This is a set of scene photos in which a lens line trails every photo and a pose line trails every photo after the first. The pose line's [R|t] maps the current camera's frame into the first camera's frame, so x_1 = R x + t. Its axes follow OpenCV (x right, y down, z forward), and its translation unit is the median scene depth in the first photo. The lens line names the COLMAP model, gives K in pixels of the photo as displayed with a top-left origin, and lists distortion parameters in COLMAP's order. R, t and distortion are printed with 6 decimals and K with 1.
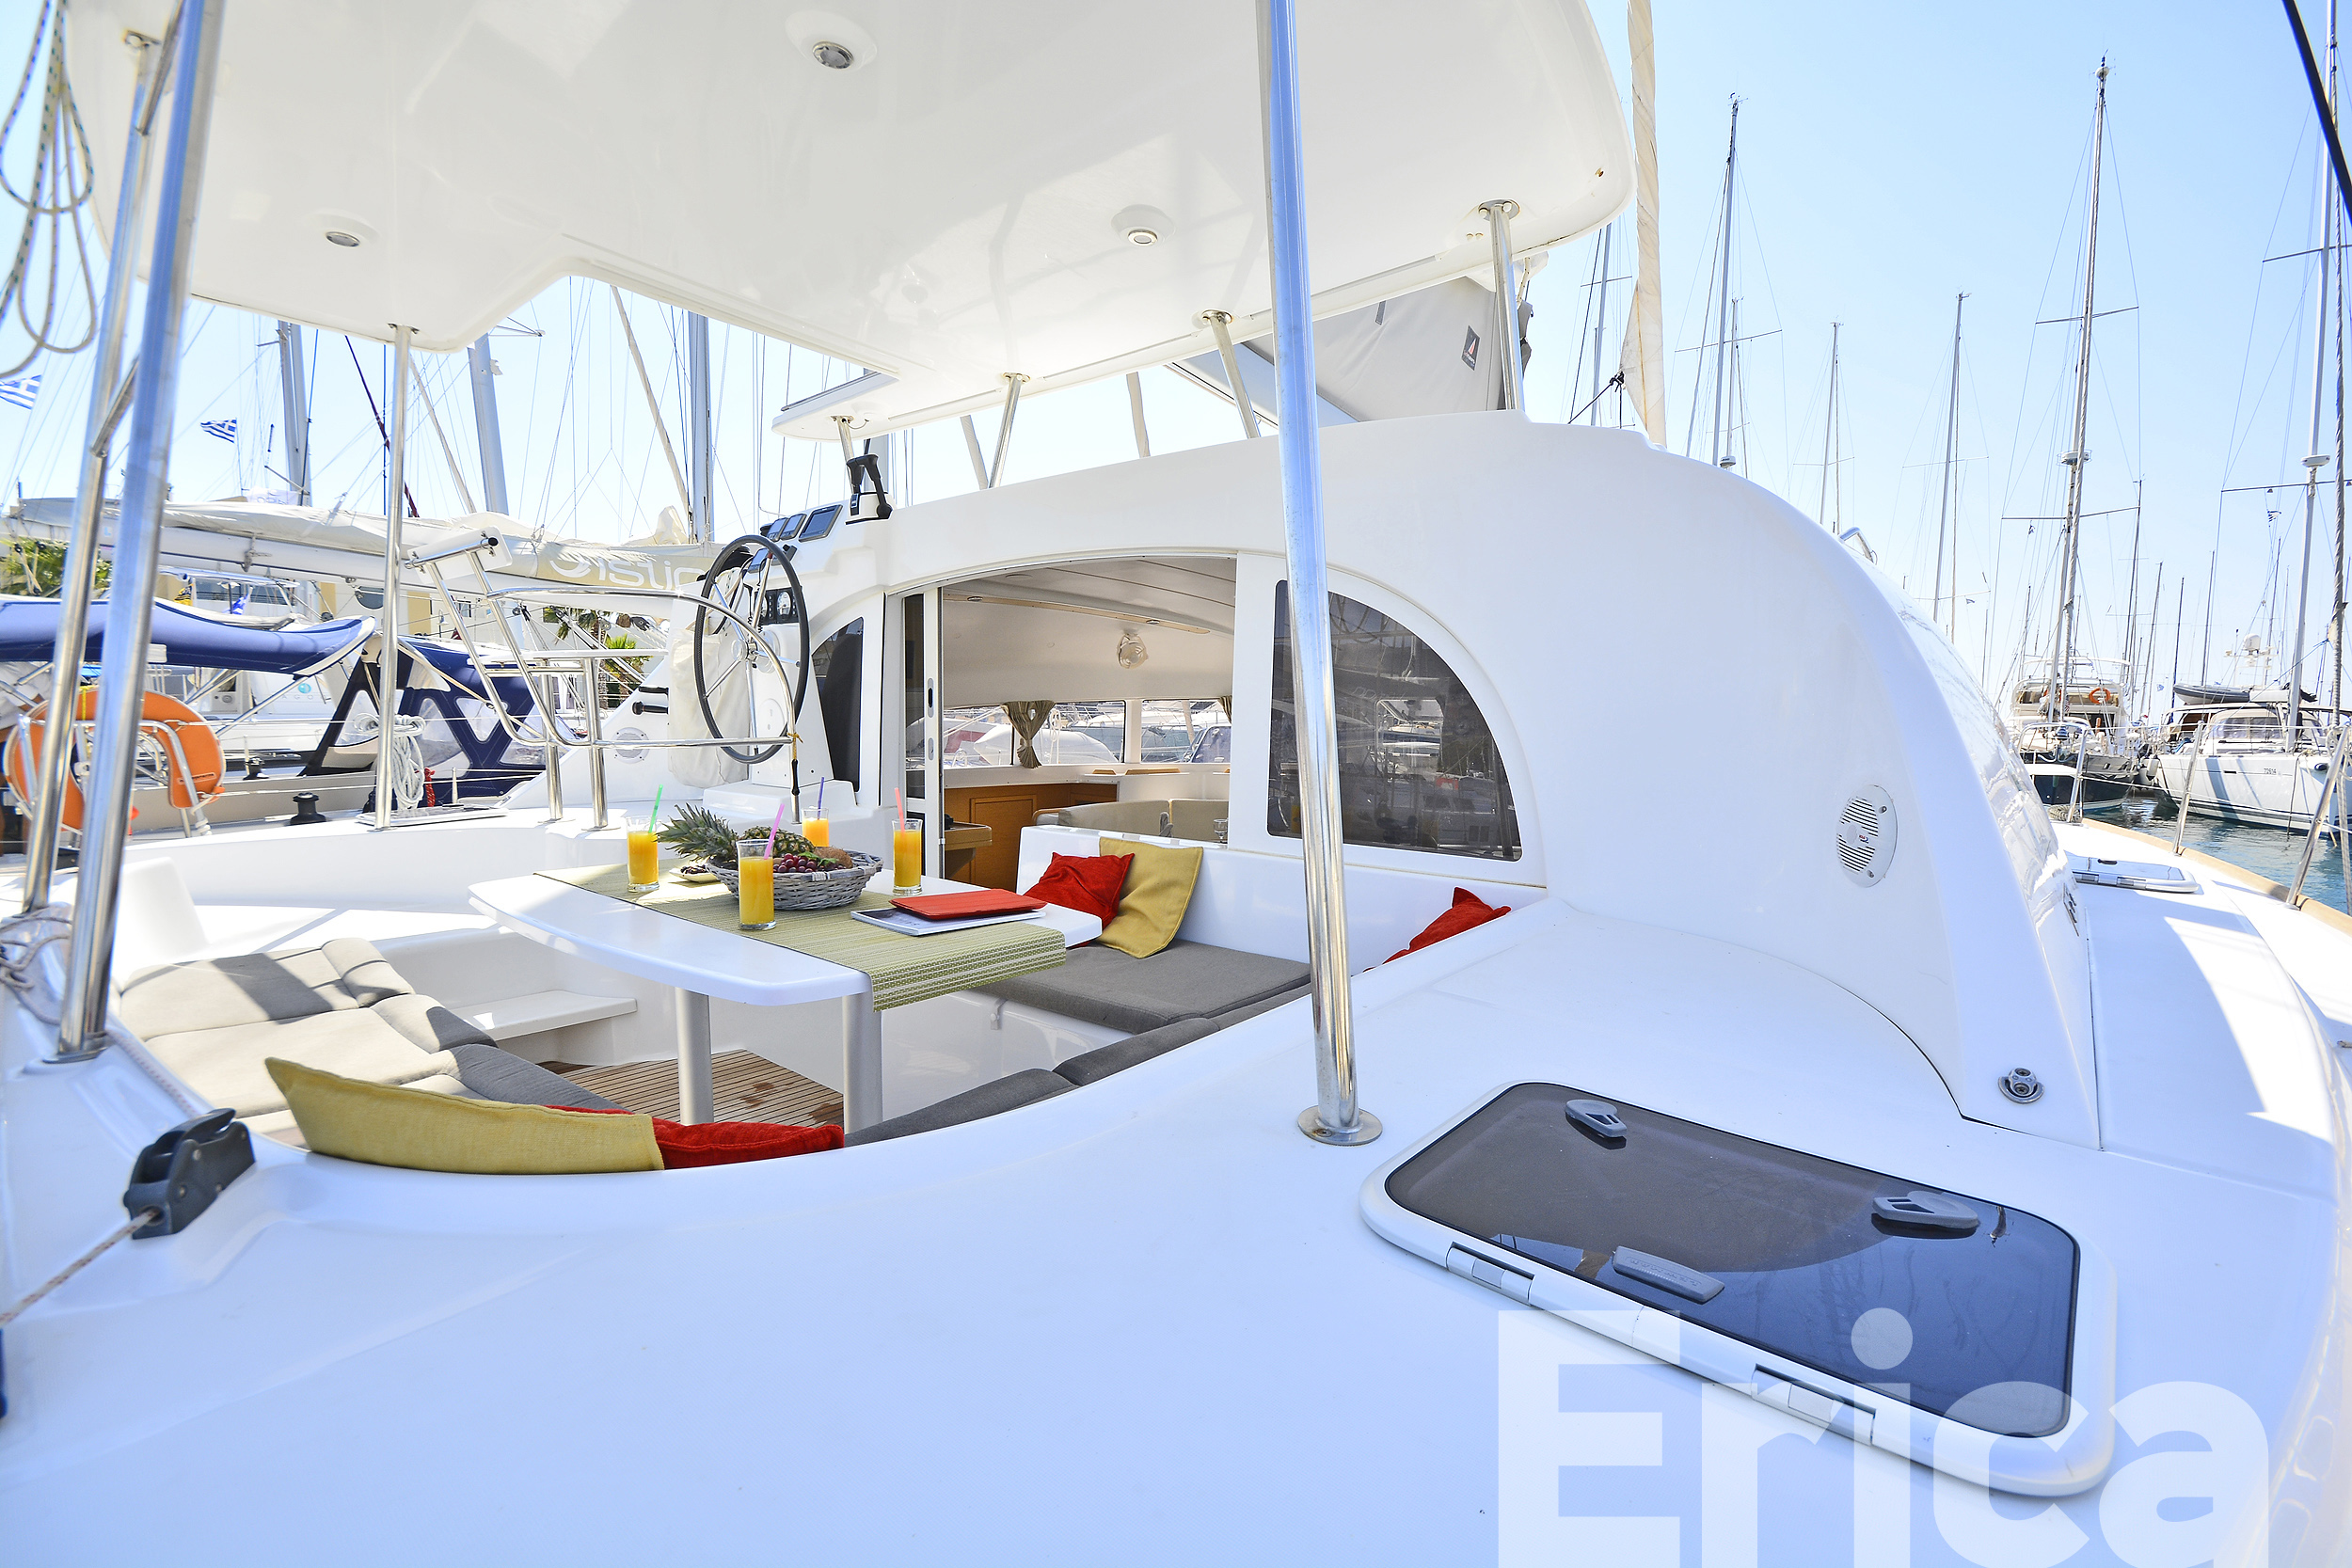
lens RADIAL K [[1032.9, 0, 1169.9], [0, 1032.9, 794.1], [0, 0, 1]] dist [0.003833, -0.009912]
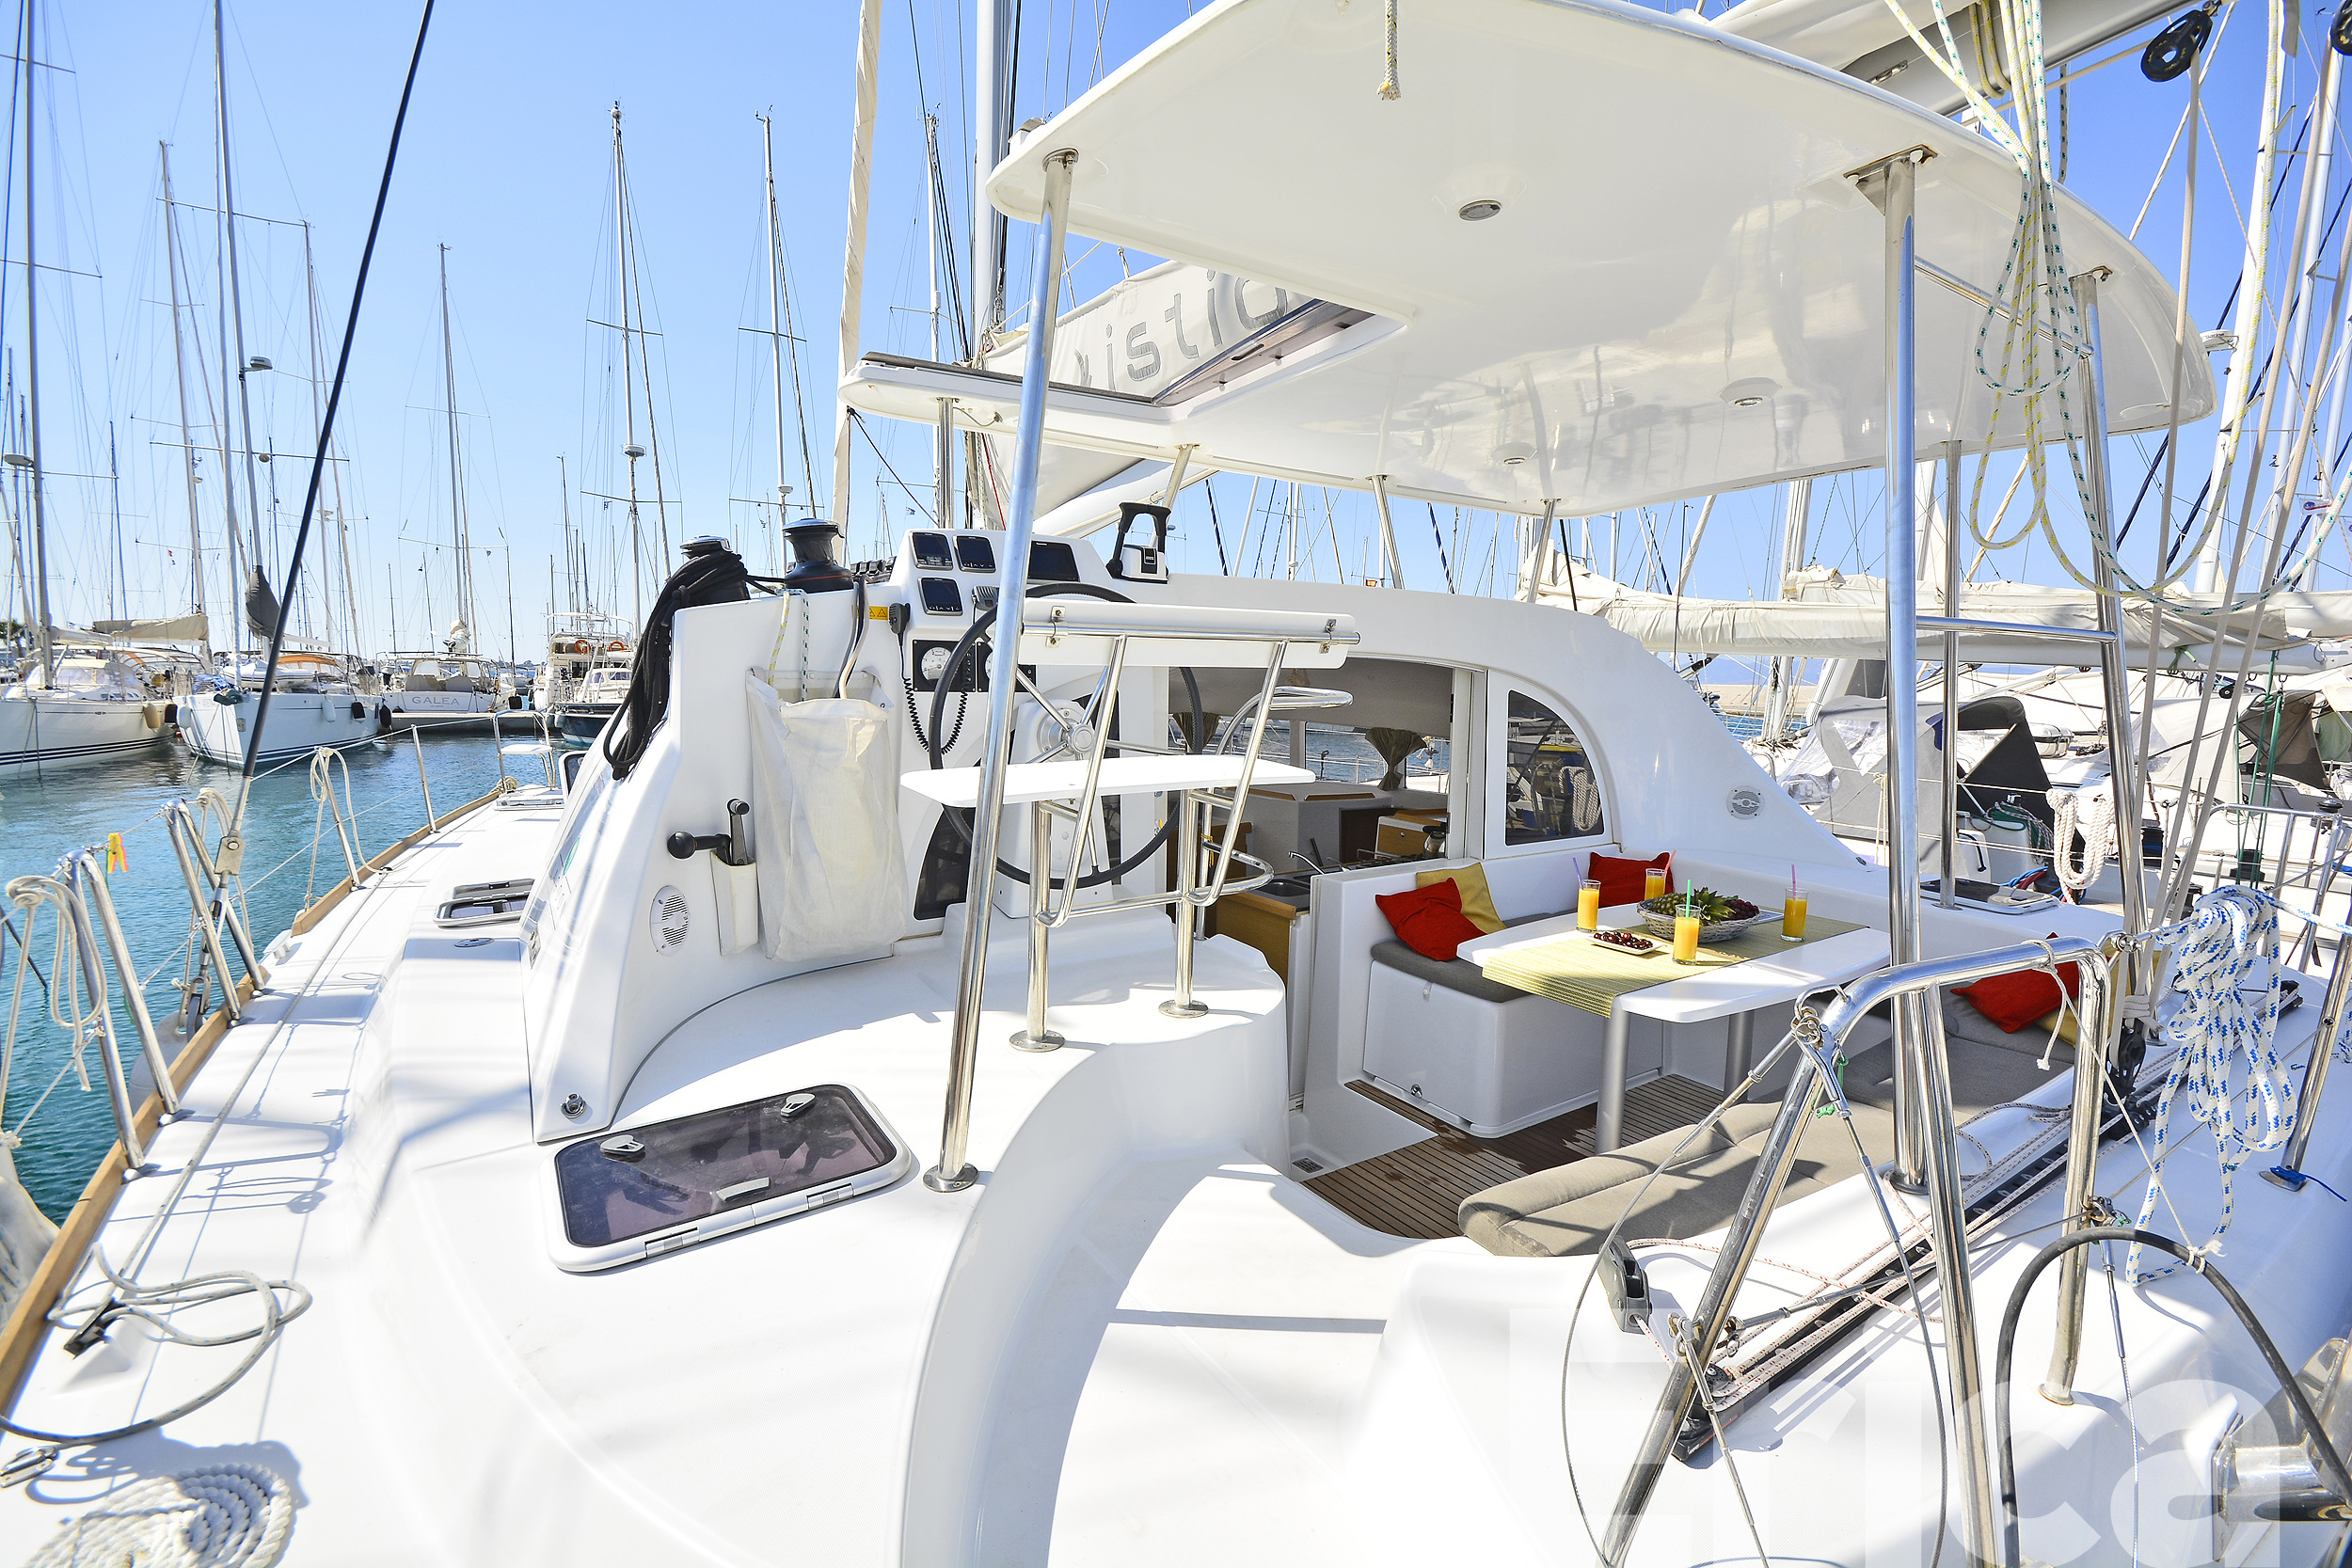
lens RADIAL K [[1032.9, 0, 1169.9], [0, 1032.9, 794.1], [0, 0, 1]] dist [0.003833, -0.009912]
pose [[0.275233, -0.119589, 0.953911, -1.174307], [0.063544, 0.992326, 0.106070, -0.182287], [-0.959275, 0.031421, 0.280720, 0.777755]]
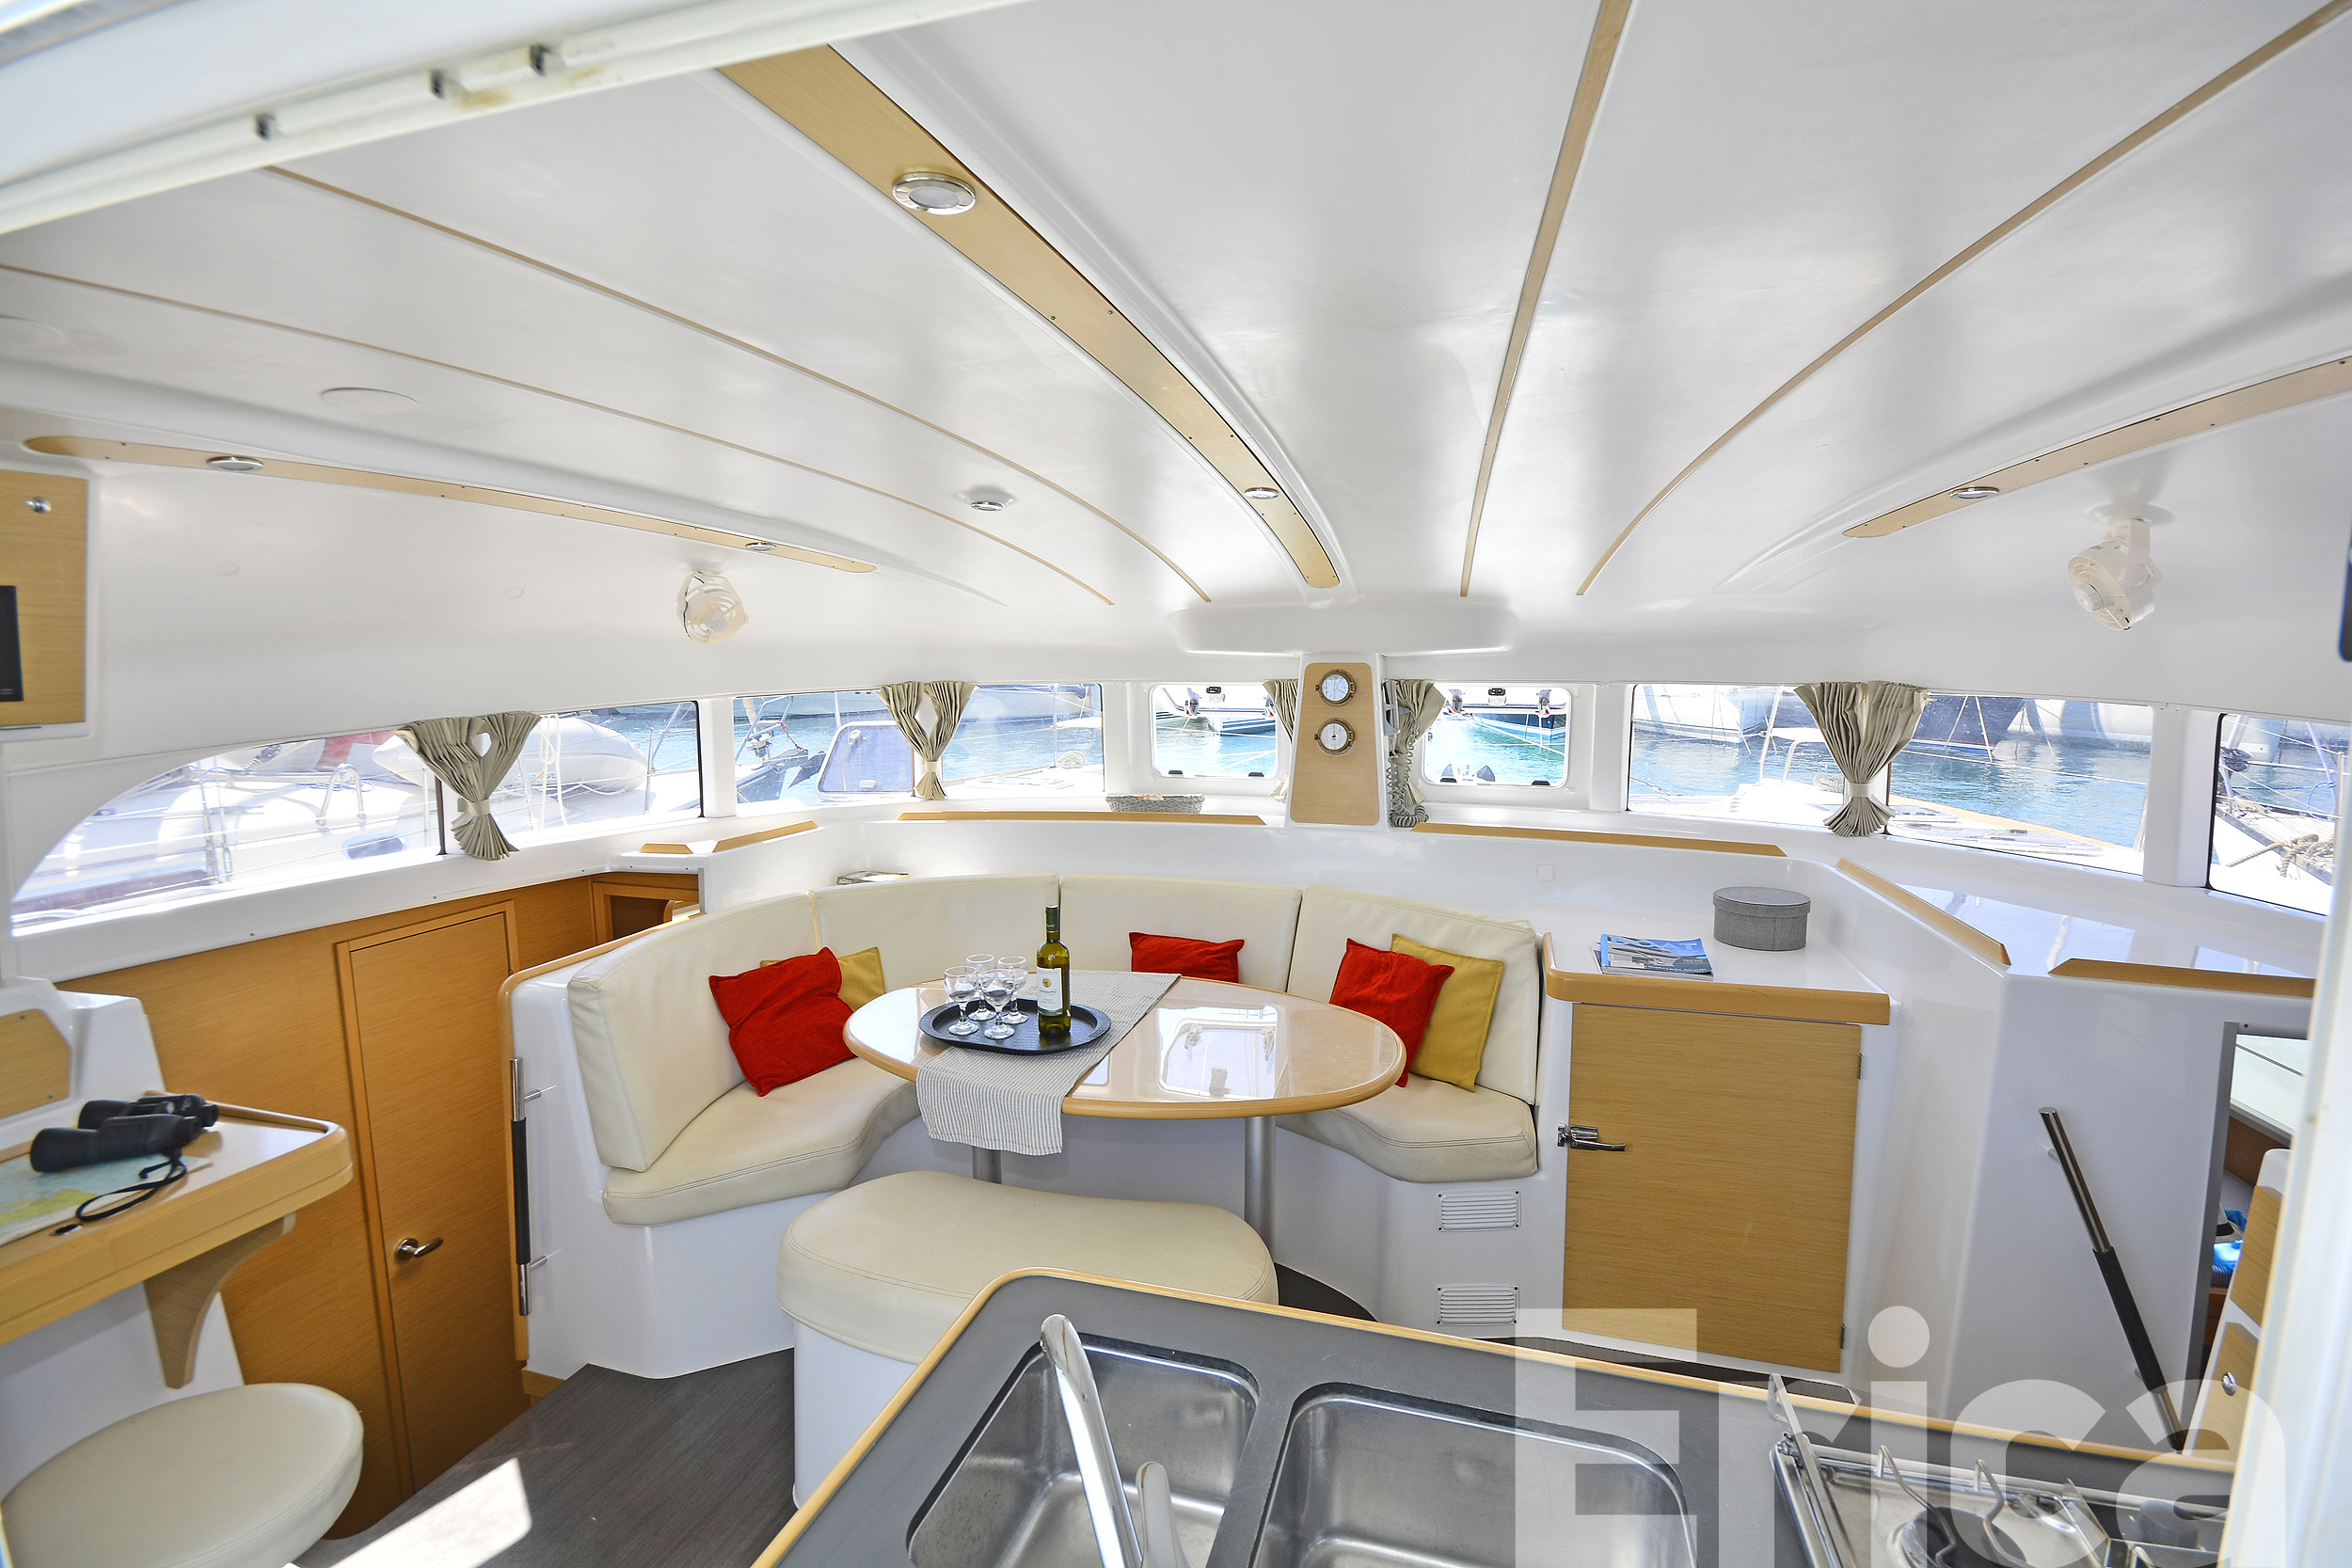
lens RADIAL K [[1028.4, 0, 1178.4], [0, 1028.4, 799.0], [0, 0, 1]] dist [0.002992, 0.000164]
pose [[0.912225, -0.076030, 0.402573, -0.062690], [0.051236, 0.996086, 0.072020, -0.118461], [-0.406473, -0.045072, 0.912550, 0.762332]]
